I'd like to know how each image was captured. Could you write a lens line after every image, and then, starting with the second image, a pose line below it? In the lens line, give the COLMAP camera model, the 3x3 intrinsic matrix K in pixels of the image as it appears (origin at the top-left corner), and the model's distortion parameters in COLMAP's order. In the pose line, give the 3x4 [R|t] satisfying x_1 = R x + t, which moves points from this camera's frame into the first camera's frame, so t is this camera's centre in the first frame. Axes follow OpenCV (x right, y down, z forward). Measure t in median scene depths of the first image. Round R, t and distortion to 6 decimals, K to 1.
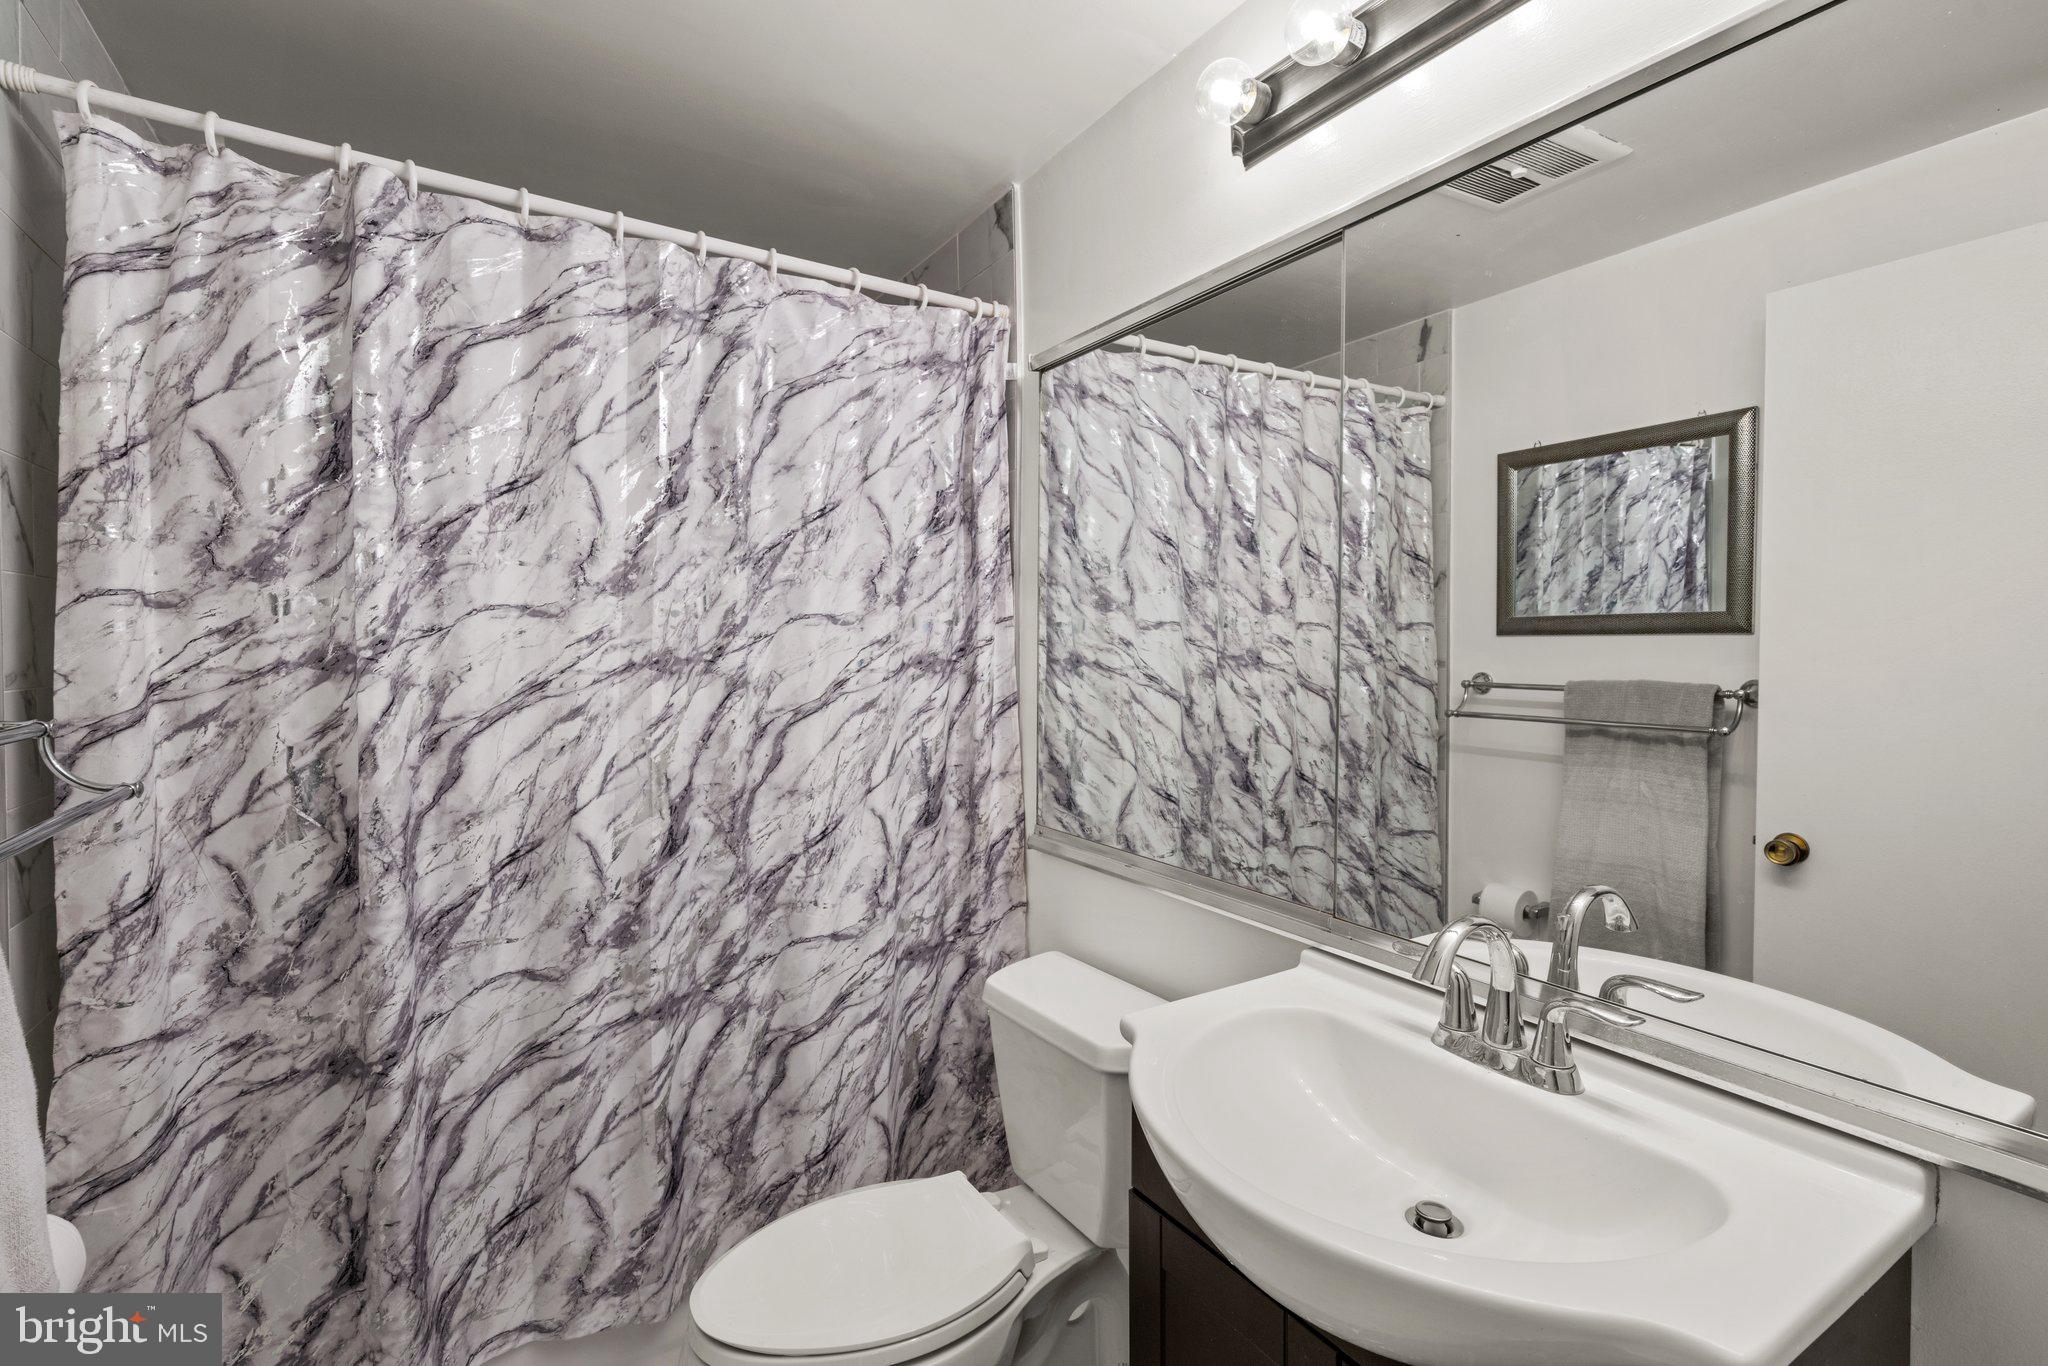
lens RADIAL K [[930.9, 0, 1018.9], [0, 930.9, 664.3], [0, 0, 1]] dist [-0.013714, 0.008535]
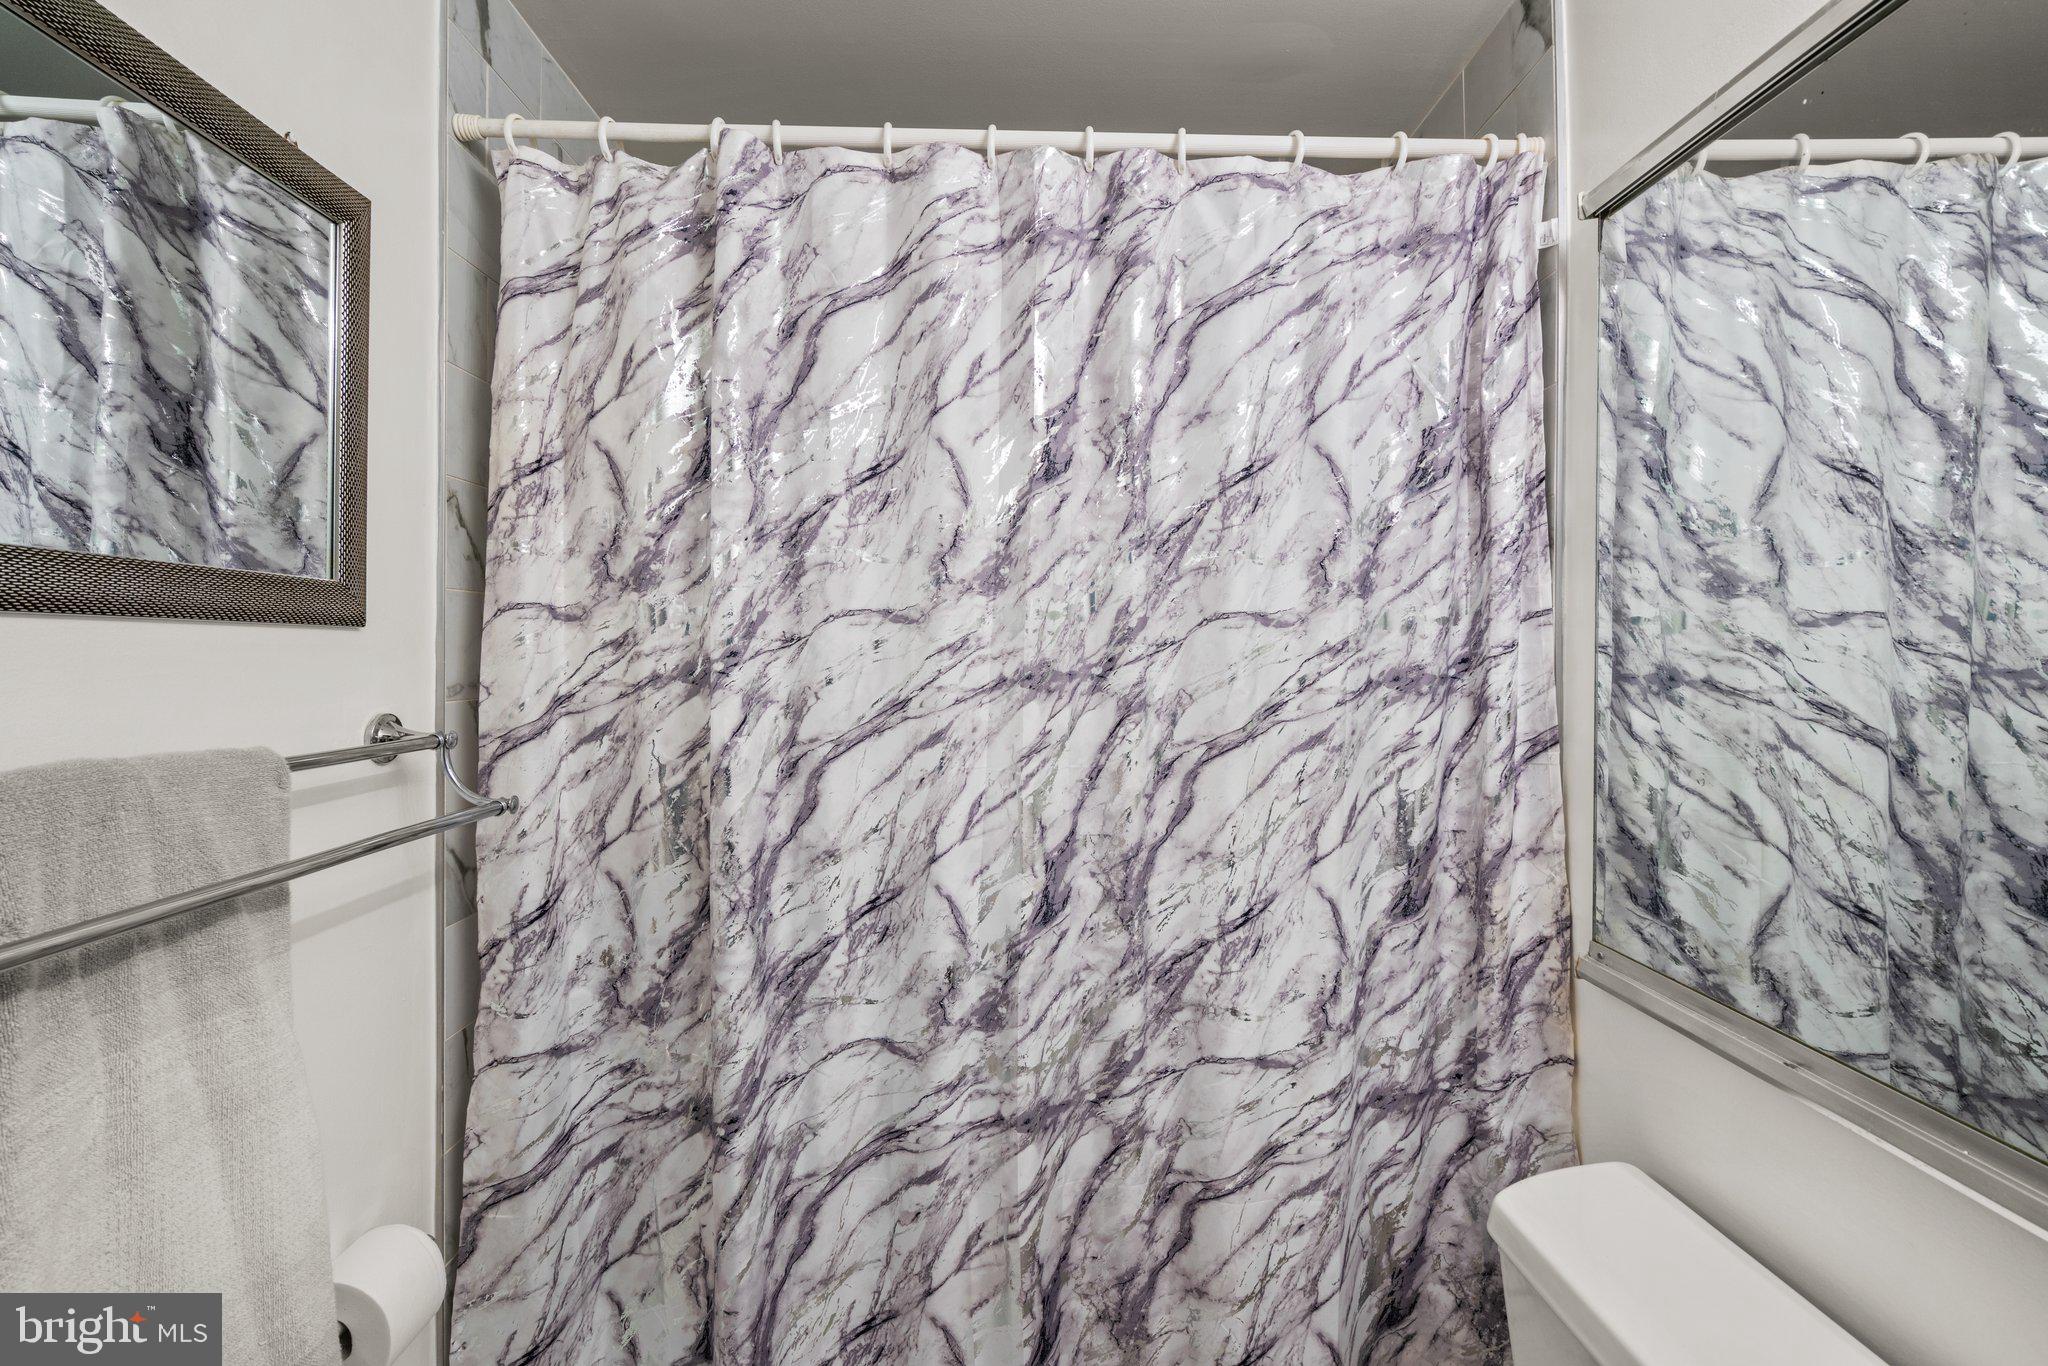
lens RADIAL K [[930.9, 0, 1018.9], [0, 930.9, 664.3], [0, 0, 1]] dist [-0.013714, 0.008535]
pose [[0.856690, 0.000617, -0.515831, 0.010610], [-0.006033, 0.999943, -0.008824, -0.005926], [0.515796, 0.010671, 0.856645, 0.296163]]
